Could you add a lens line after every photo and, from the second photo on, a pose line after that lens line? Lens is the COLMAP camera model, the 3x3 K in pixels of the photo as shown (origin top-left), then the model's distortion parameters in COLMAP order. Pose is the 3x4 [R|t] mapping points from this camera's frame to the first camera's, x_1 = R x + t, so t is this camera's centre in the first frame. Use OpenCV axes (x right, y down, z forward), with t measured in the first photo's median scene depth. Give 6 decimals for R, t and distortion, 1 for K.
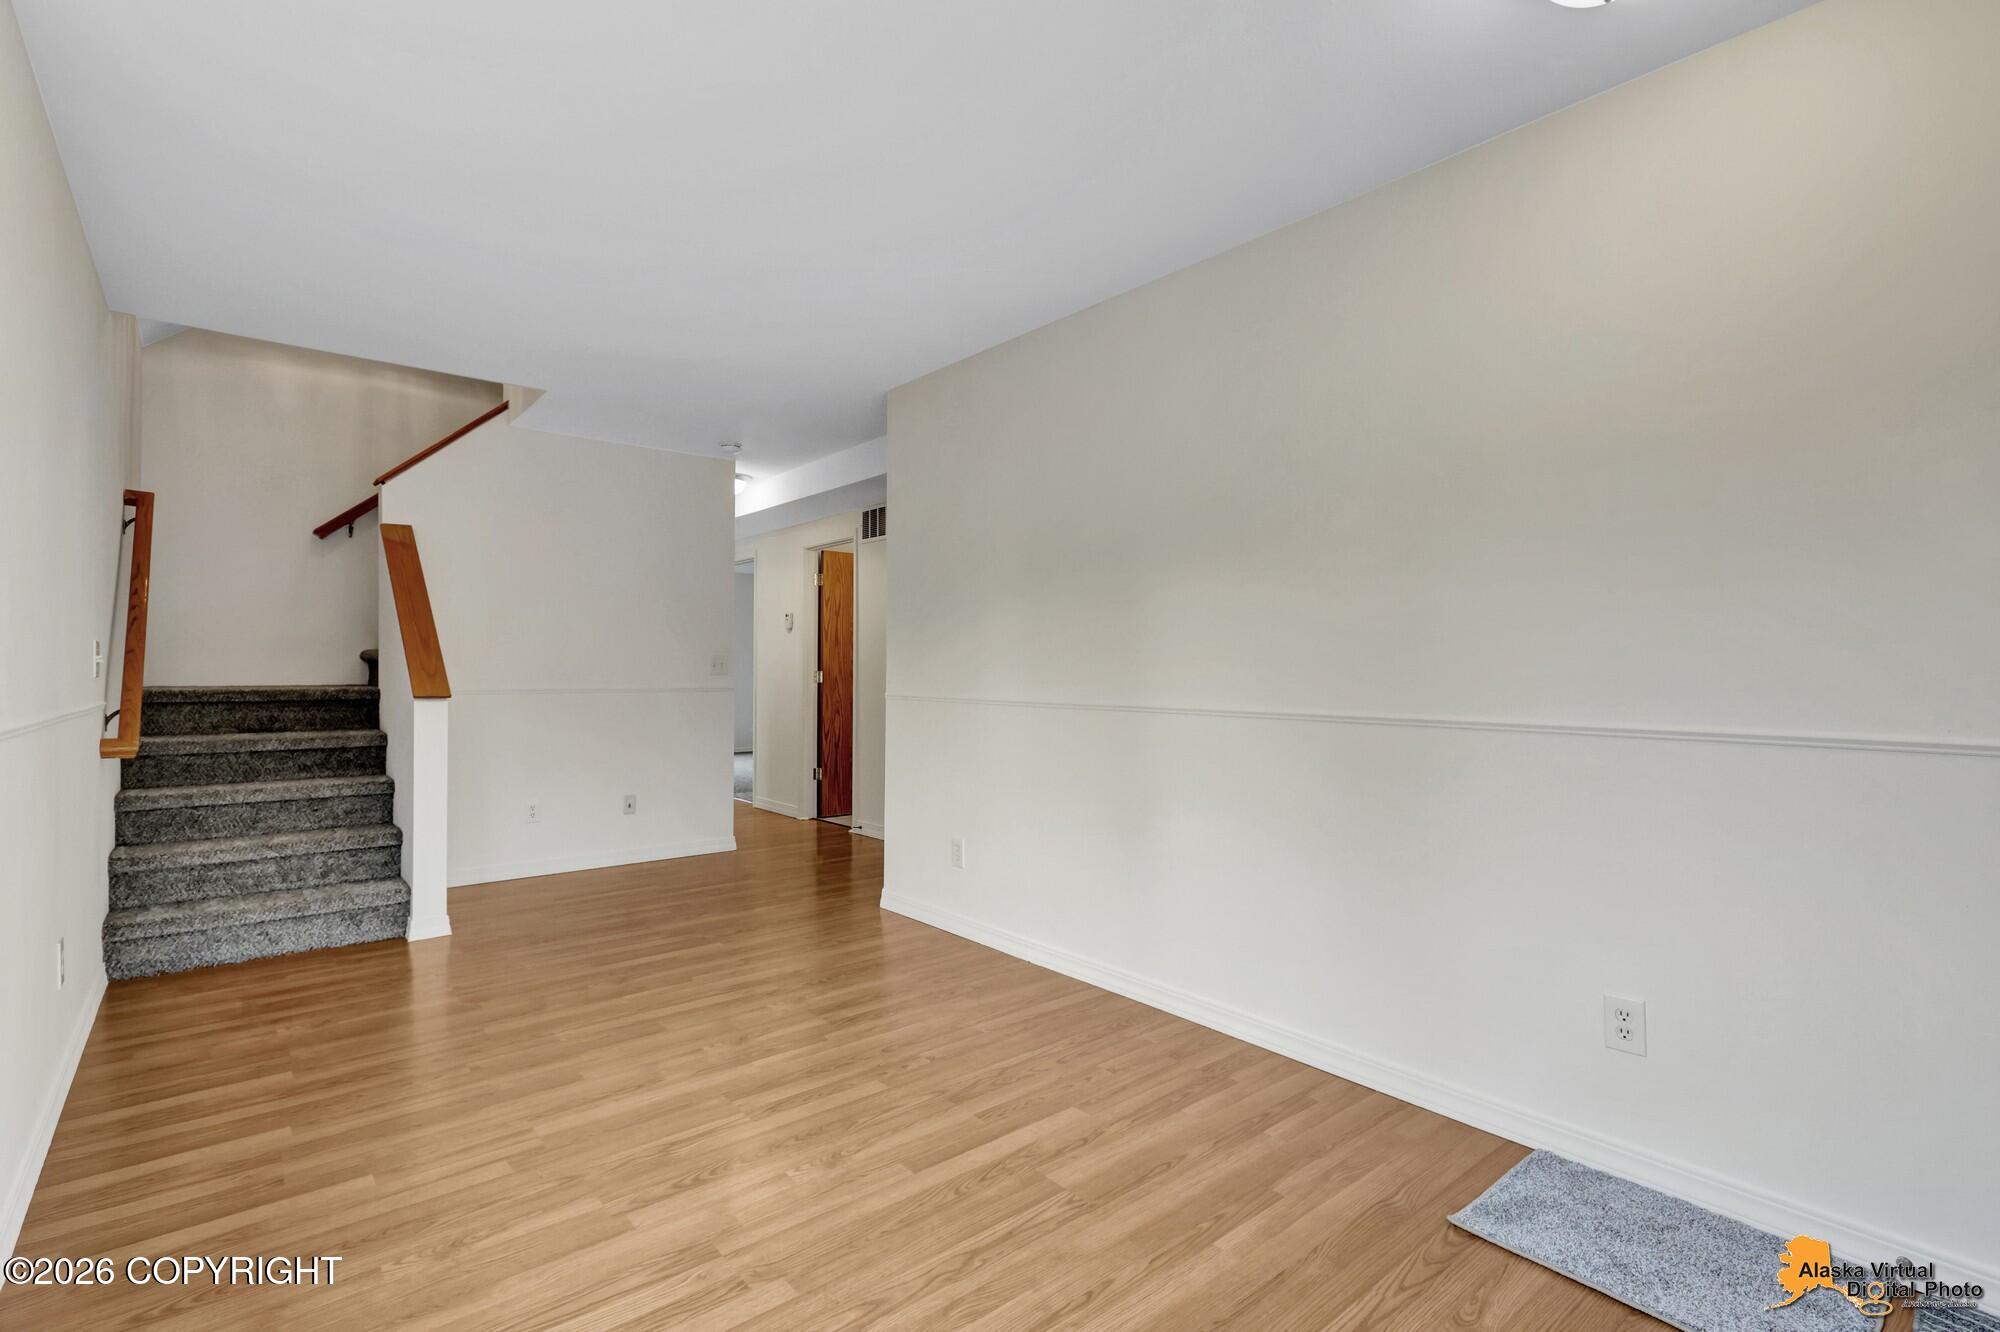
lens RADIAL K [[928.8, 0, 988.3], [0, 928.8, 673.1], [0, 0, 1]] dist [0.011105, -0.005138]
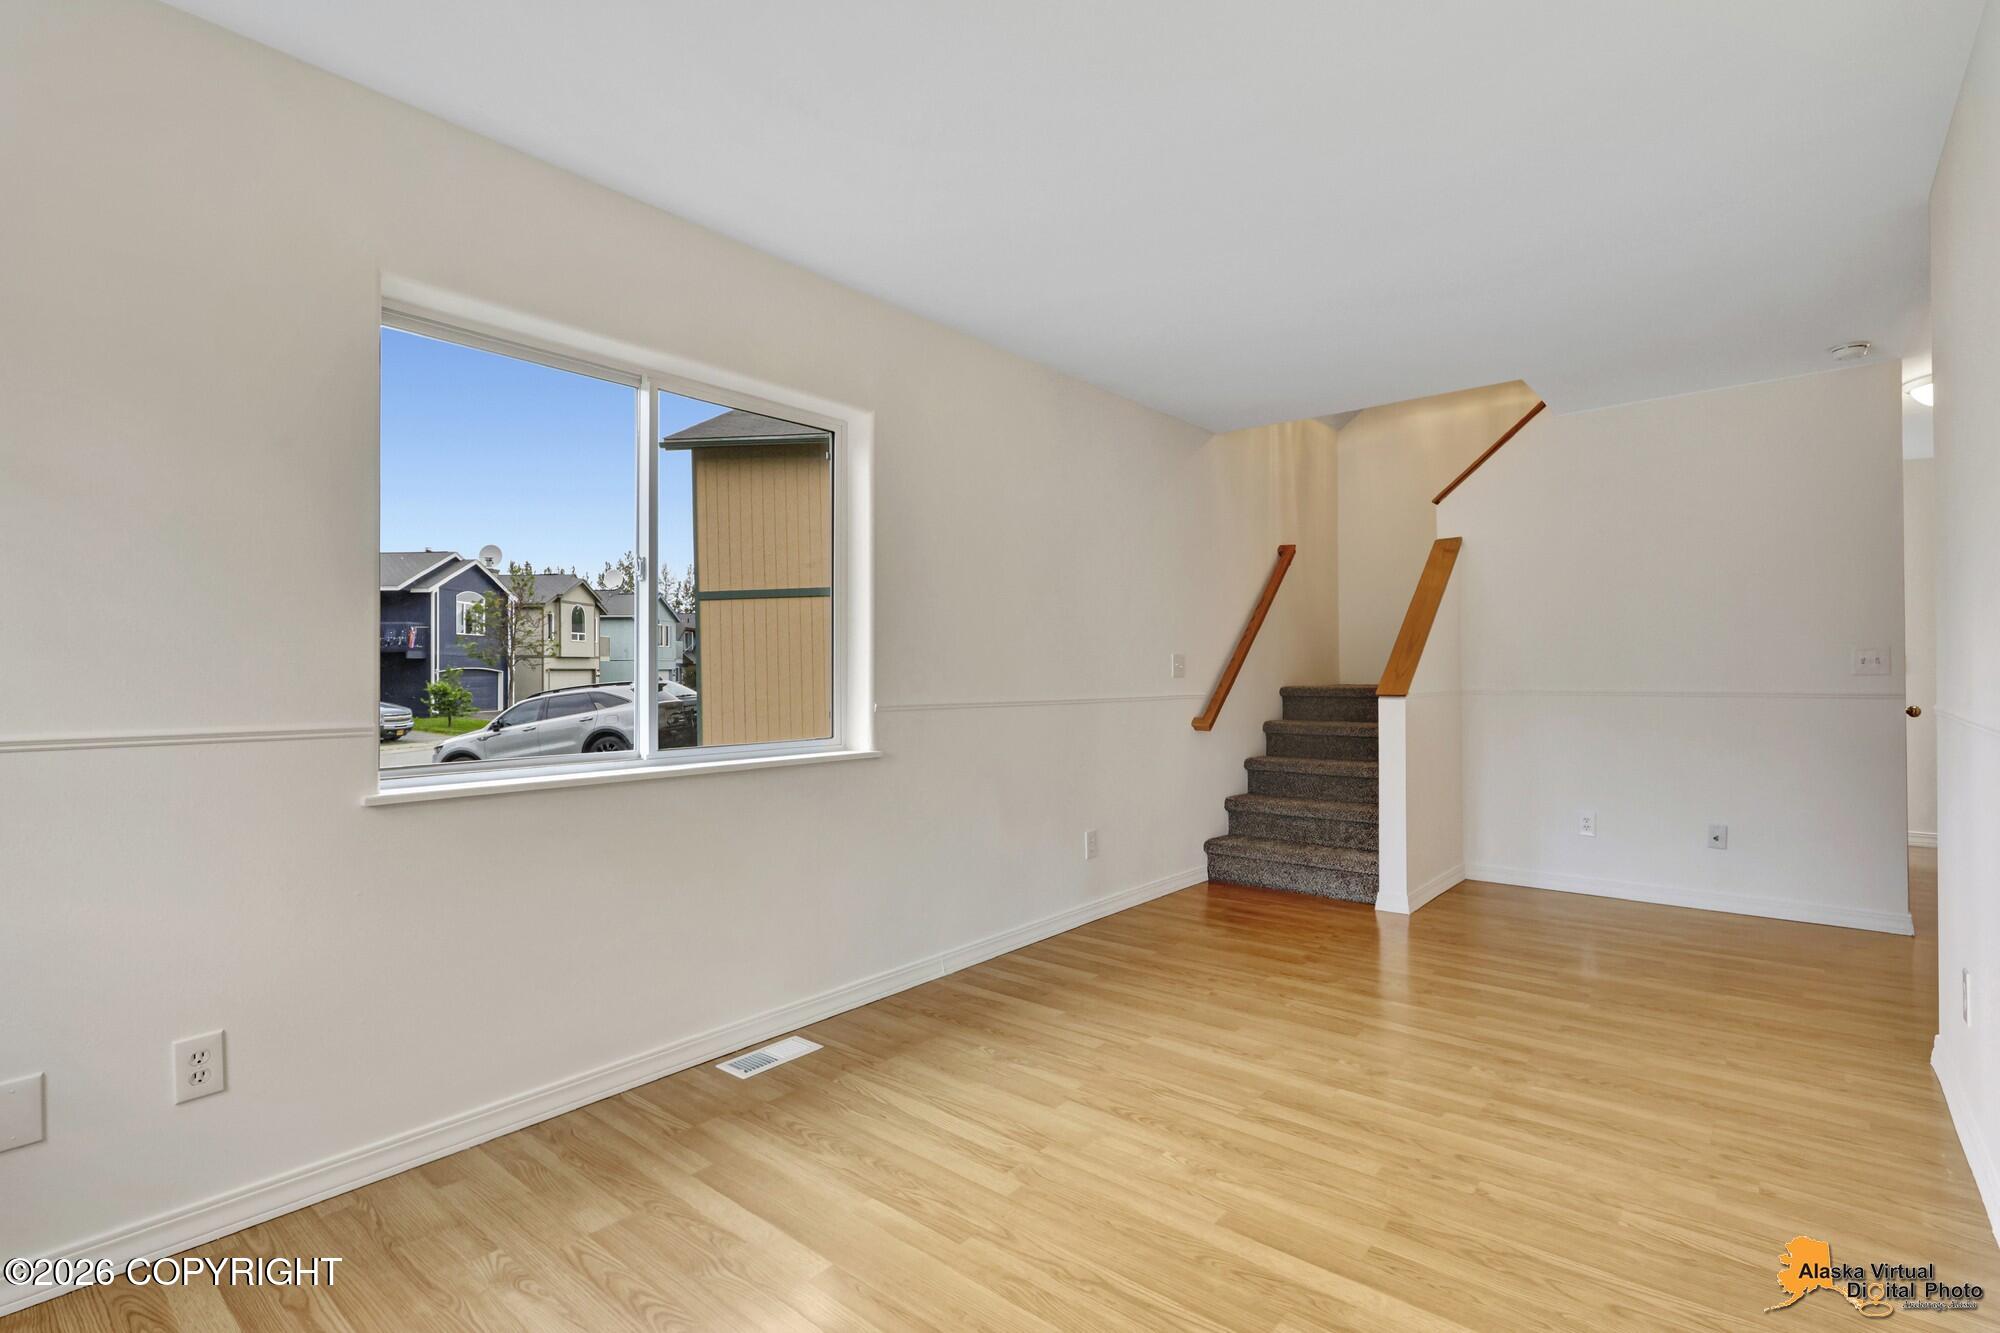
lens RADIAL K [[928.8, 0, 988.3], [0, 928.8, 673.6], [0, 0, 1]] dist [0.011105, -0.005138]
pose [[0.170588, -0.002790, -0.985338, 0.546057], [0.003036, 0.999993, -0.002306, -0.000485], [0.985338, -0.002598, 0.170595, 0.435261]]
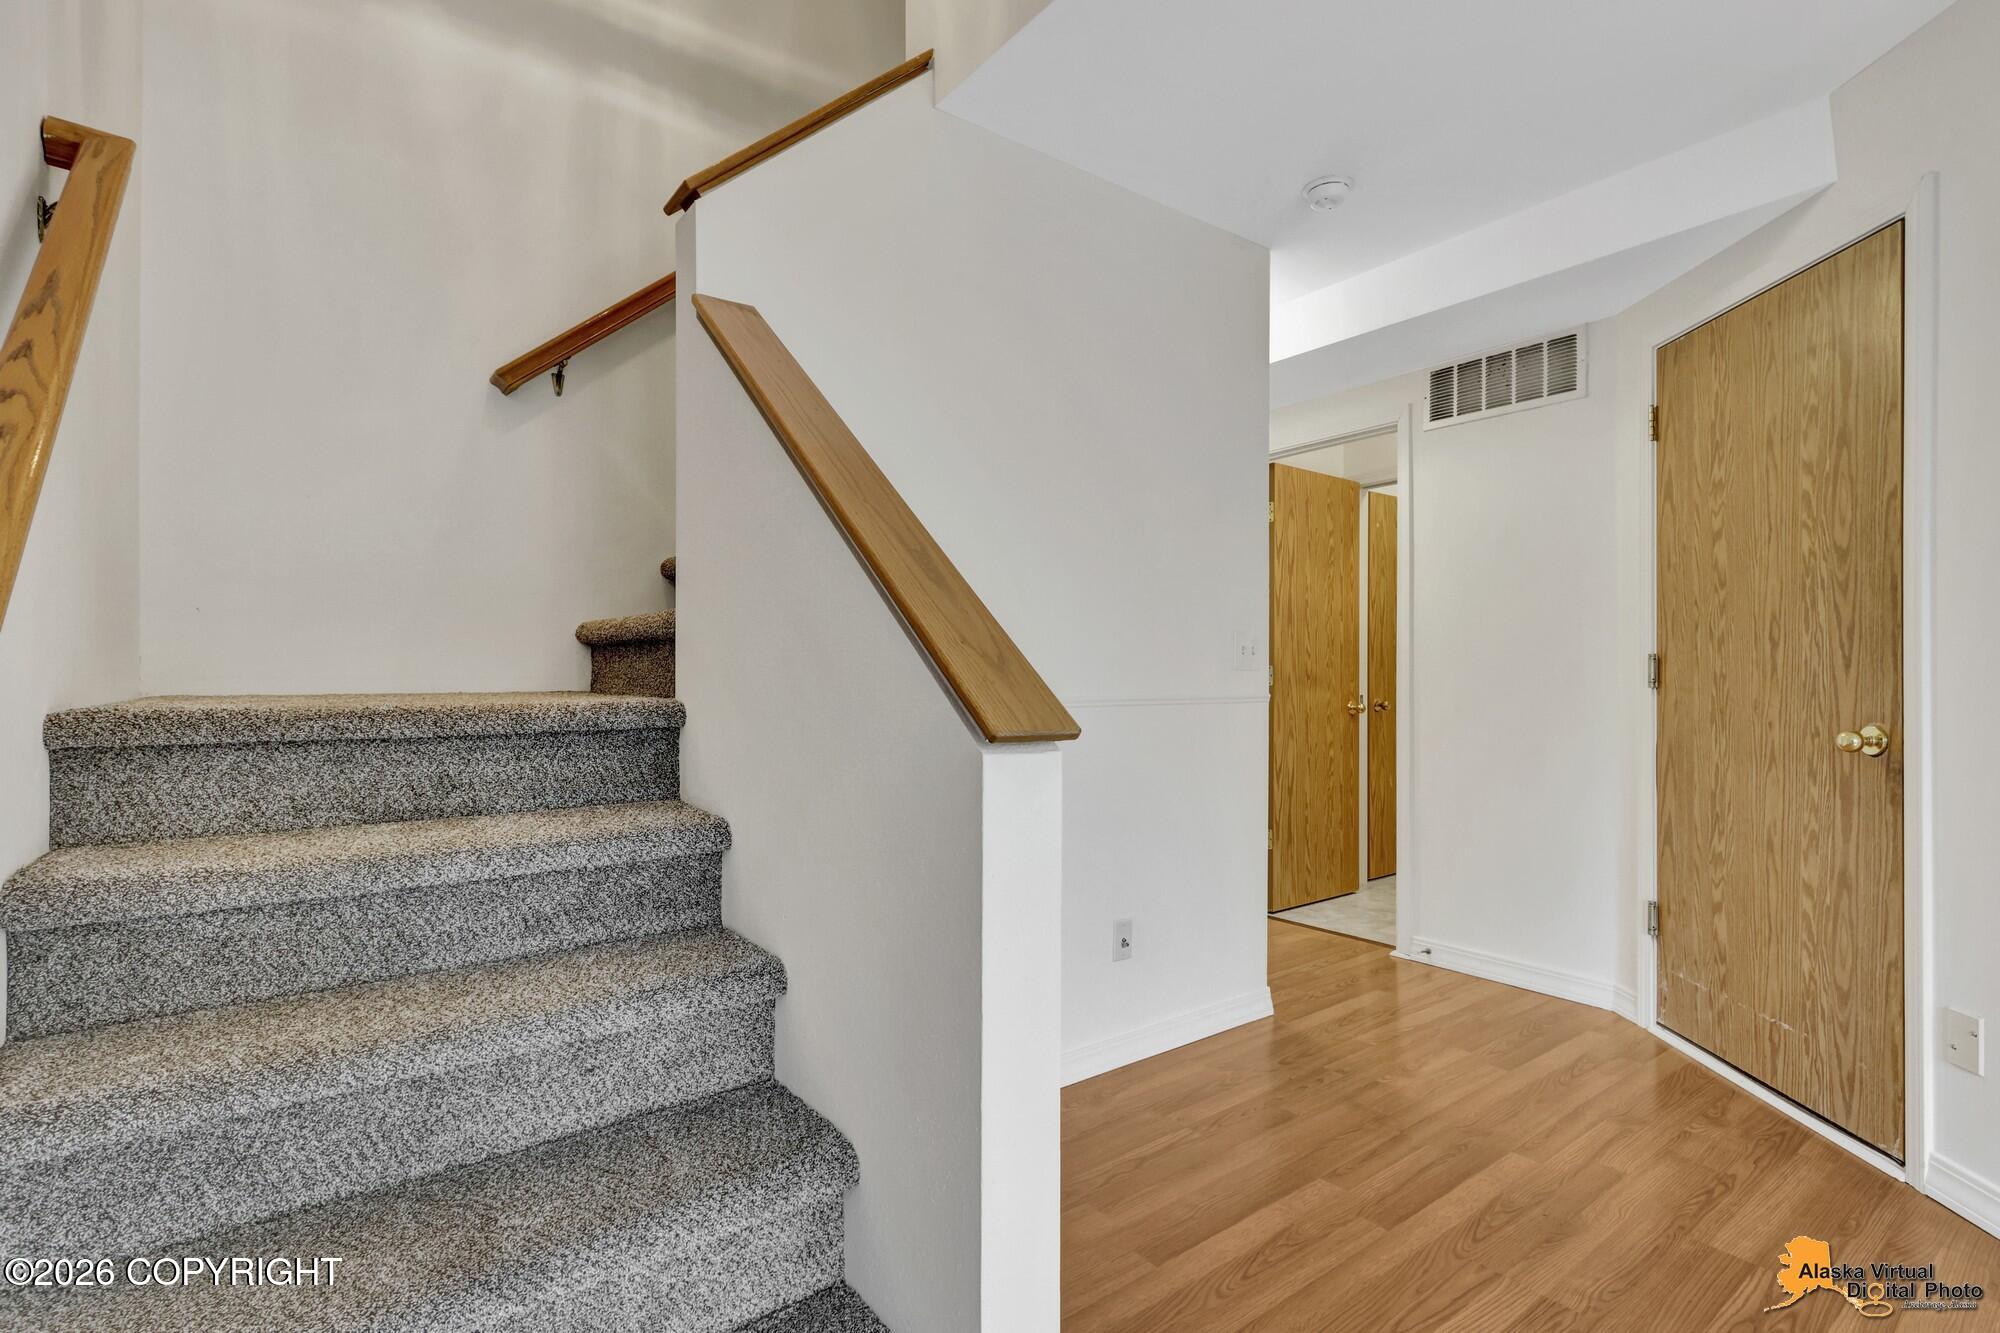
lens RADIAL K [[928.8, 0, 988.3], [0, 928.8, 673.6], [0, 0, 1]] dist [0.011105, -0.005138]
pose [[0.998628, -0.003584, -0.052243, -0.780612], [0.003474, 0.999992, -0.002202, 0.008821], [0.052250, 0.002018, 0.998632, 0.938270]]
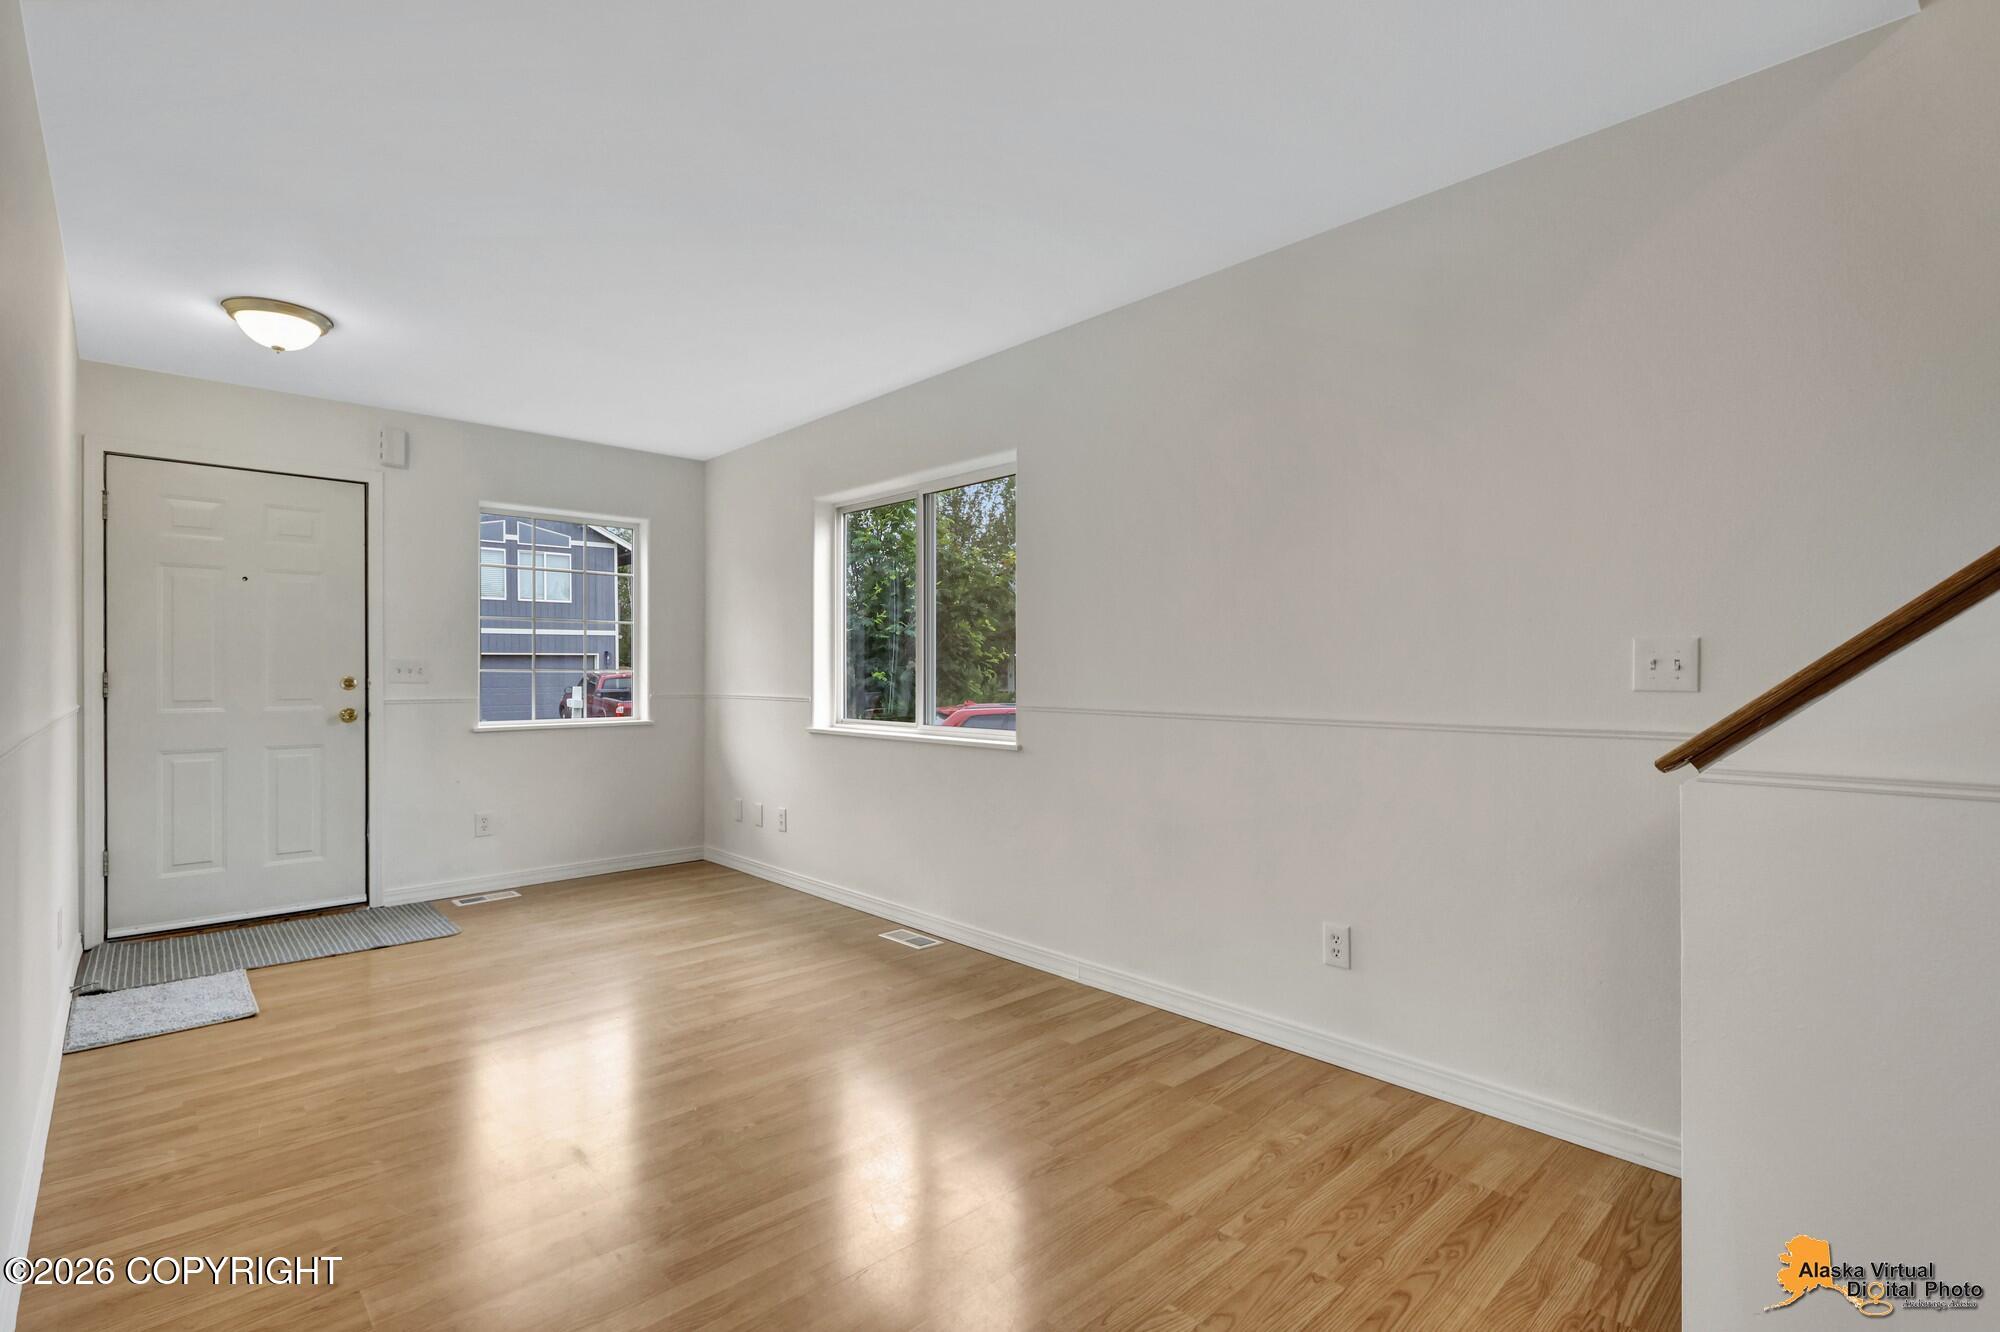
lens RADIAL K [[916.1, 0, 1010.2], [0, 916.1, 678.7], [0, 0, 1]] dist [-0.011524, -0.000568]
pose [[-0.996703, -0.004860, -0.080988, -0.432857], [-0.005531, 0.999952, 0.008070, -0.010759], [0.080945, 0.008491, -0.996682, 1.700135]]
